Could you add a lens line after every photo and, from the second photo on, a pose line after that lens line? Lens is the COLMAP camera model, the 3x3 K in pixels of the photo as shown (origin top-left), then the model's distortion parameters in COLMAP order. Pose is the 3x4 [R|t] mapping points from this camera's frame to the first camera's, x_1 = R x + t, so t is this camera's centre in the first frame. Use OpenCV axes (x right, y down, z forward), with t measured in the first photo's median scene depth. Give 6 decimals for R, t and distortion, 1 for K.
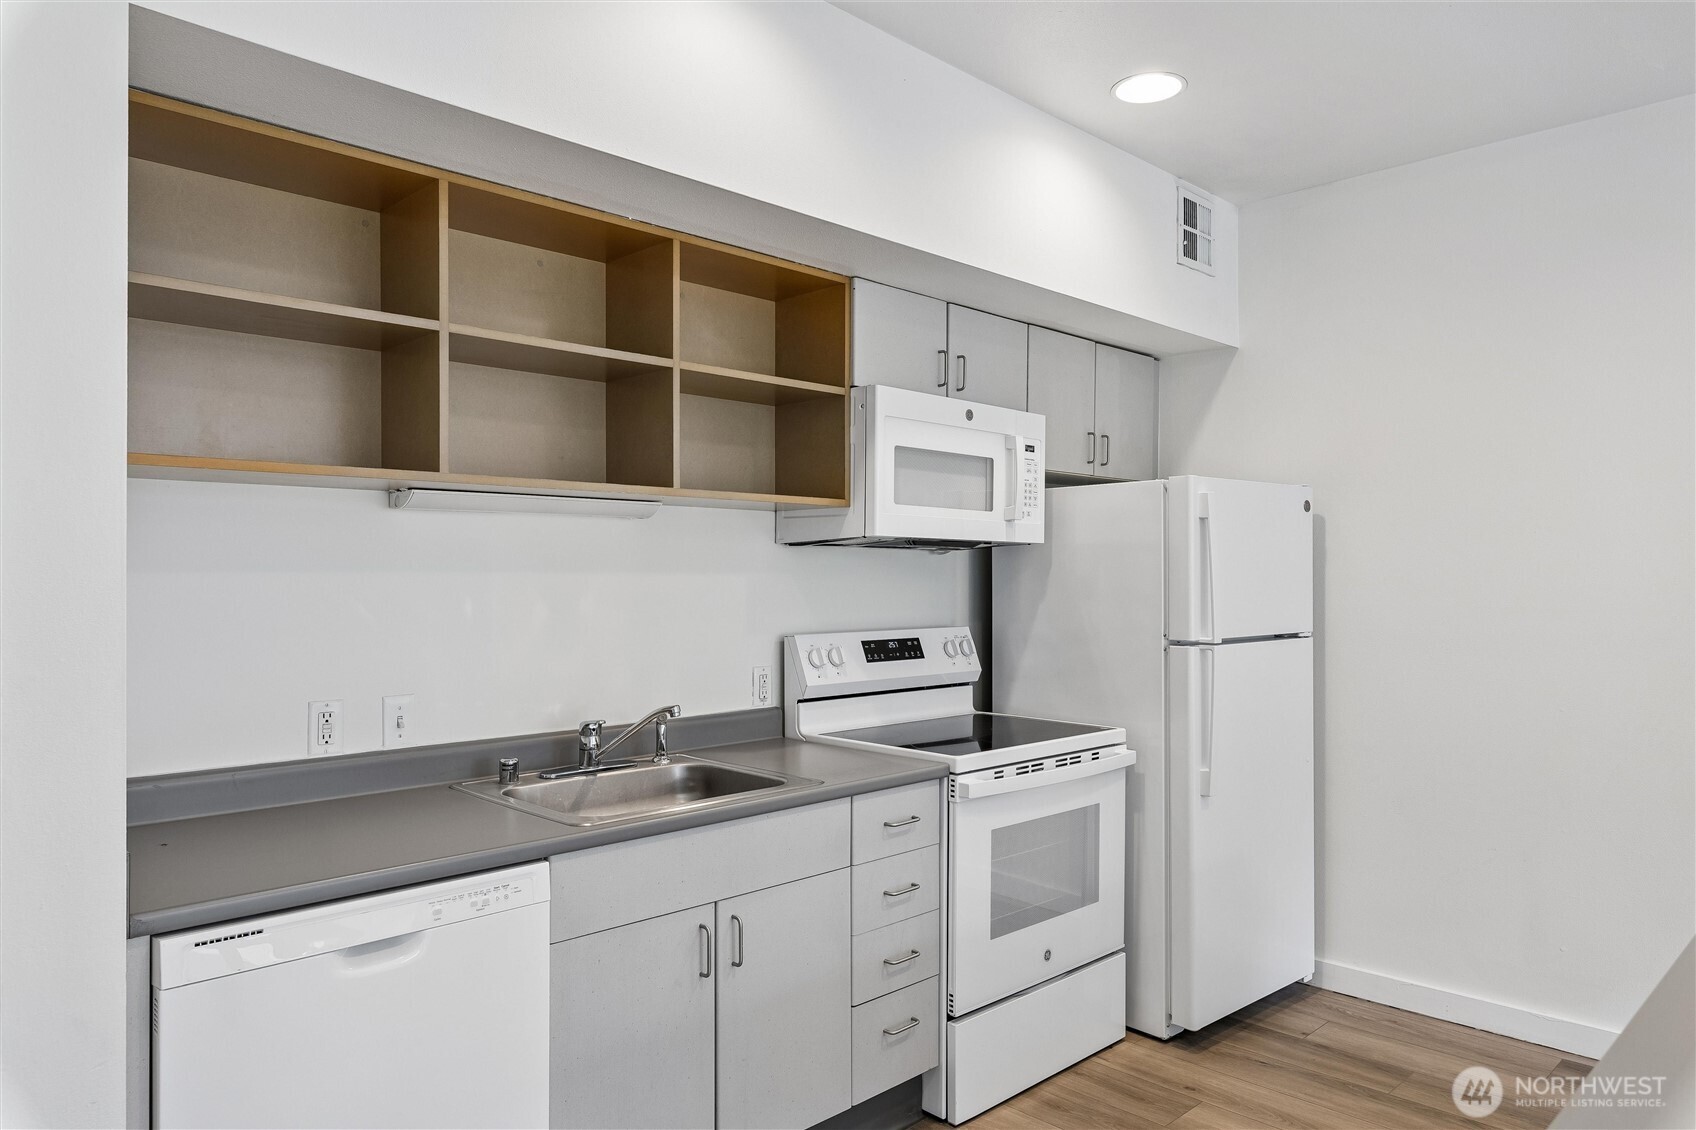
lens RADIAL K [[1104.2, 0, 848.0], [0, 1104.2, 565.0], [0, 0, 1]] dist [-0.001033, -0.000071]
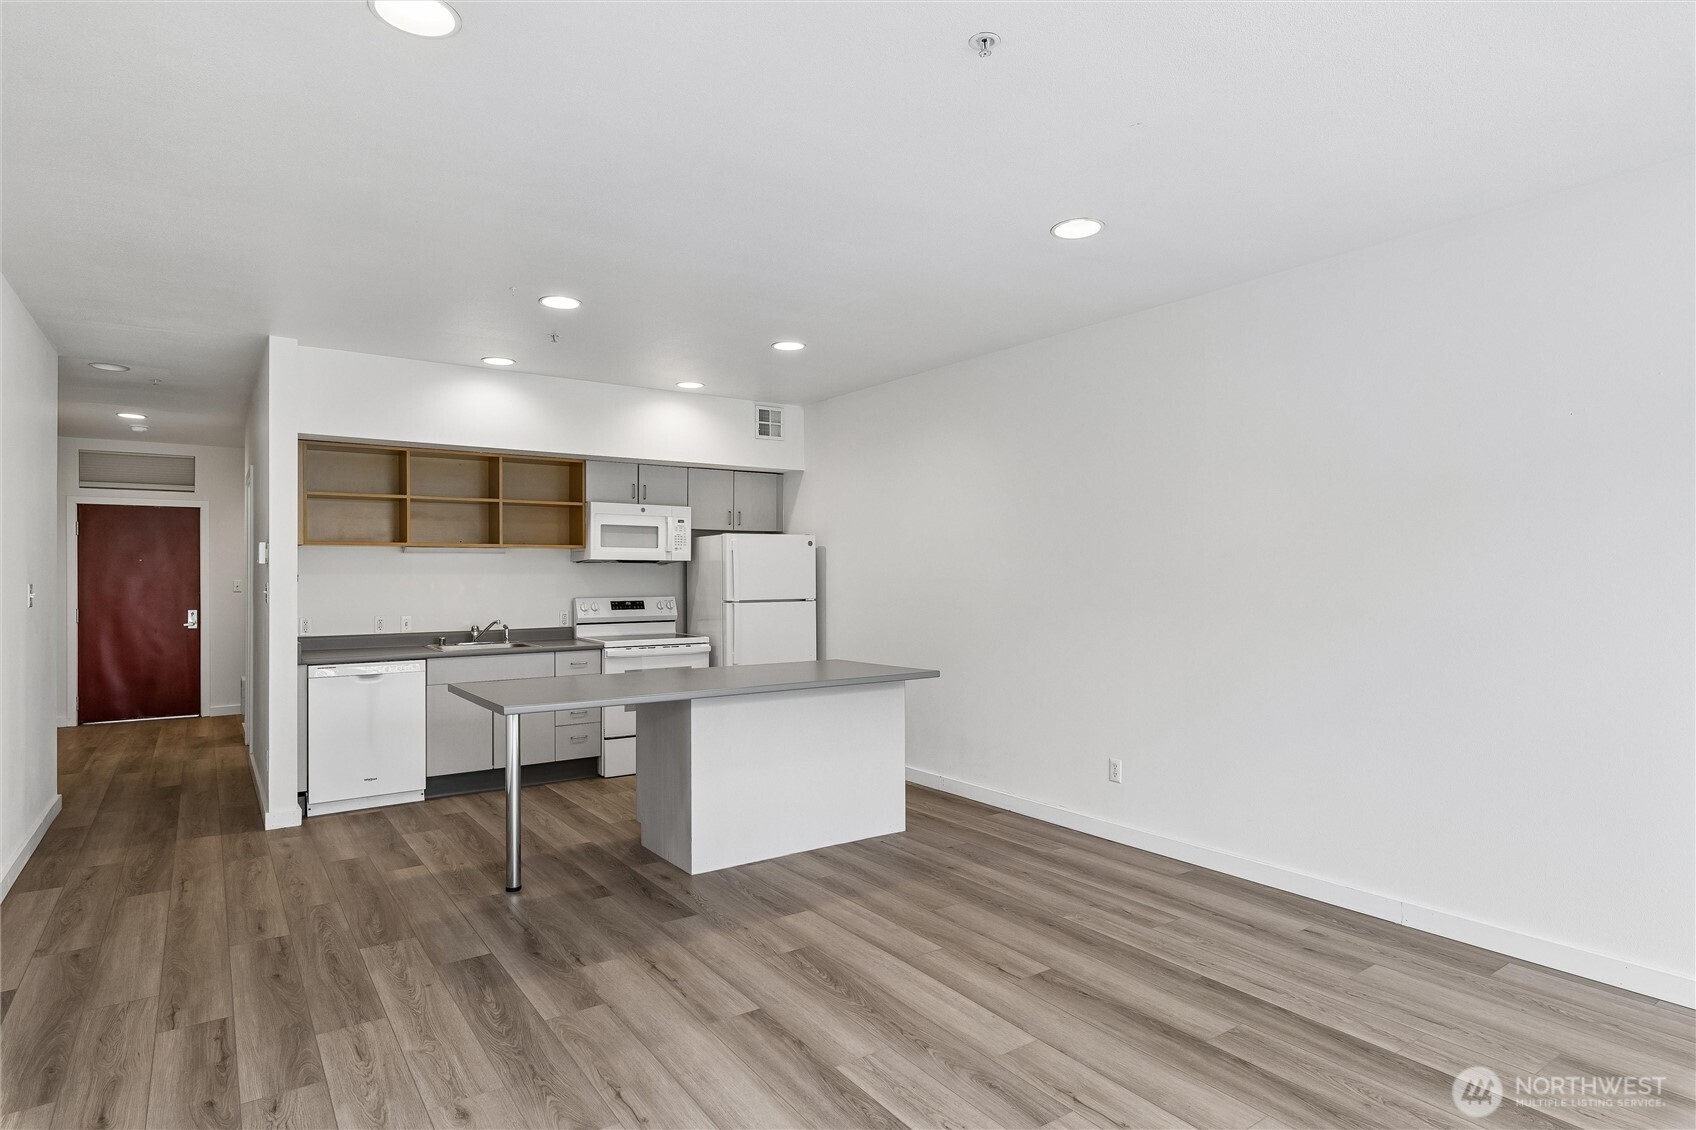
lens RADIAL K [[891.2, 0, 848.0], [0, 891.2, 565.0], [0, 0, 1]] dist [-0.002026, 0.000141]
pose [[0.986148, -0.007402, -0.165703, 0.892198], [0.006918, 0.999970, -0.003503, -0.001576], [0.165723, 0.002308, 0.986170, -0.900209]]
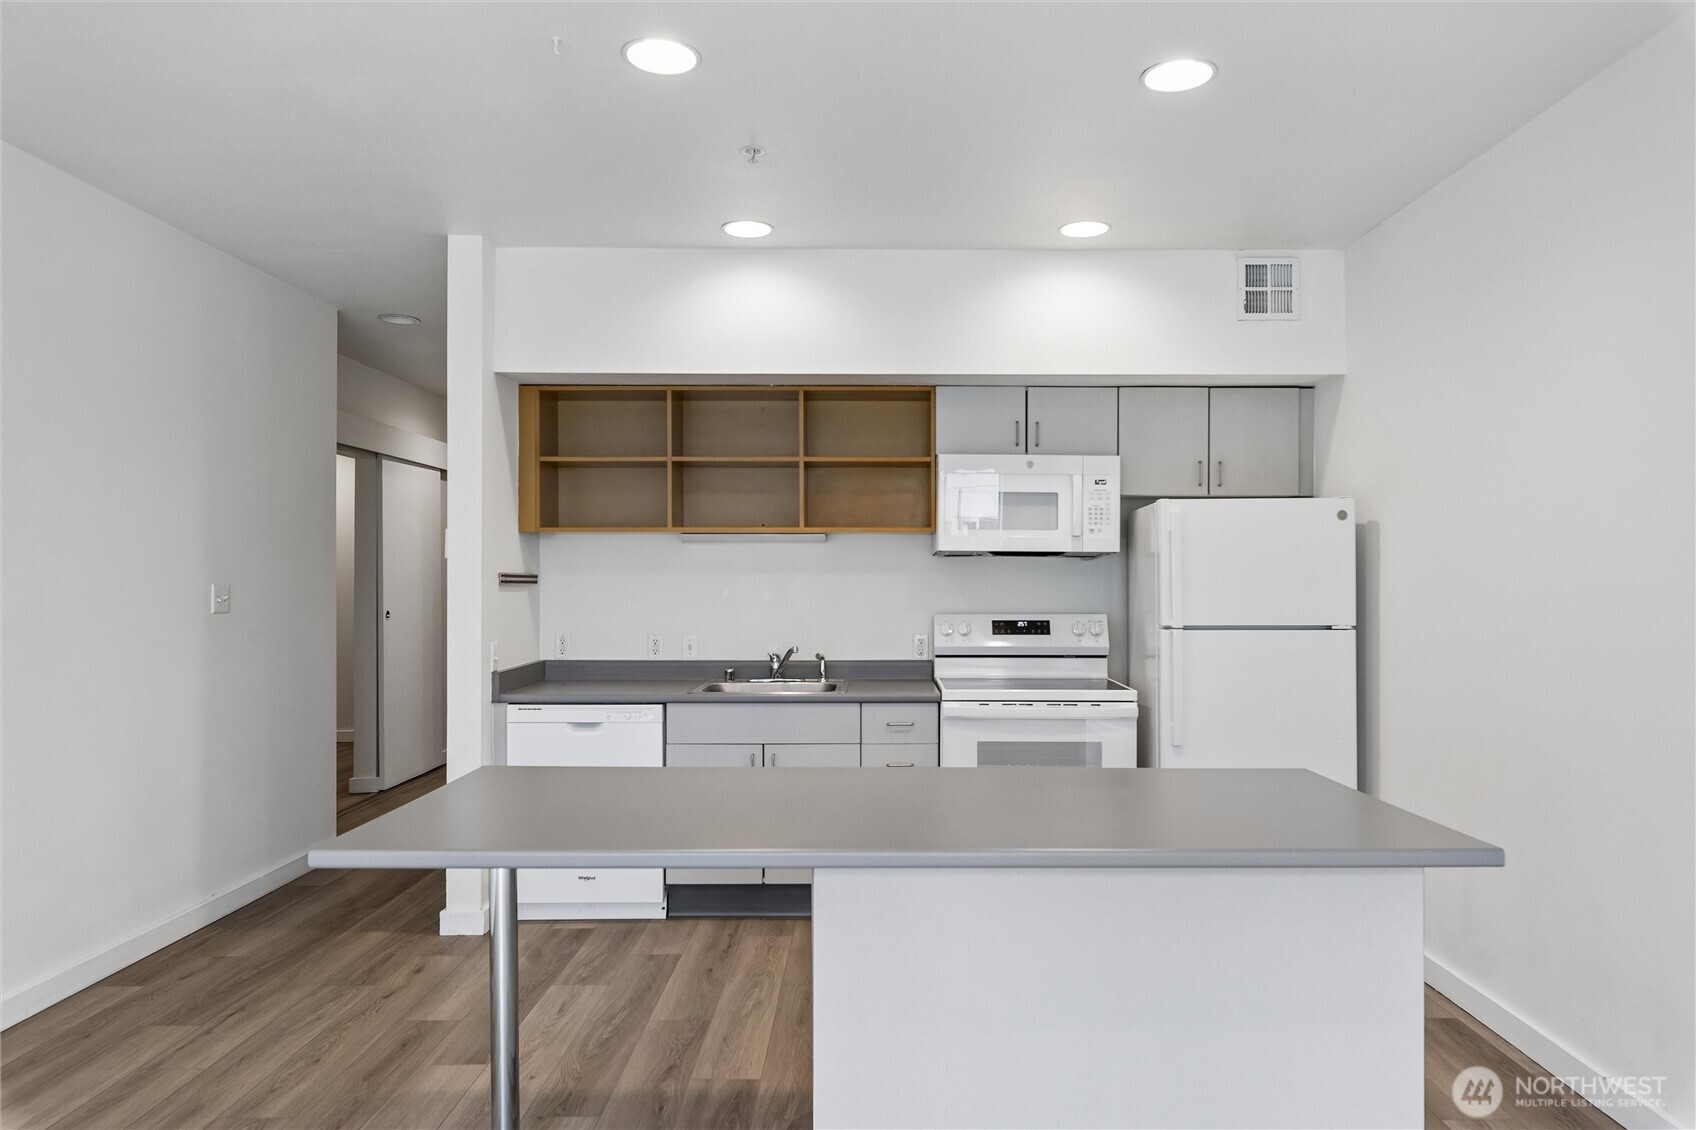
lens RADIAL K [[1109.8, 0, 901.4], [0, 1109.8, 570.7], [0, 0, 1]] dist [-0.002707, 0.001905]
pose [[0.720391, -0.005310, -0.693548, 0.988209], [0.006138, 0.999980, -0.001281, 0.003710], [0.693541, -0.003334, 0.720409, -0.161473]]
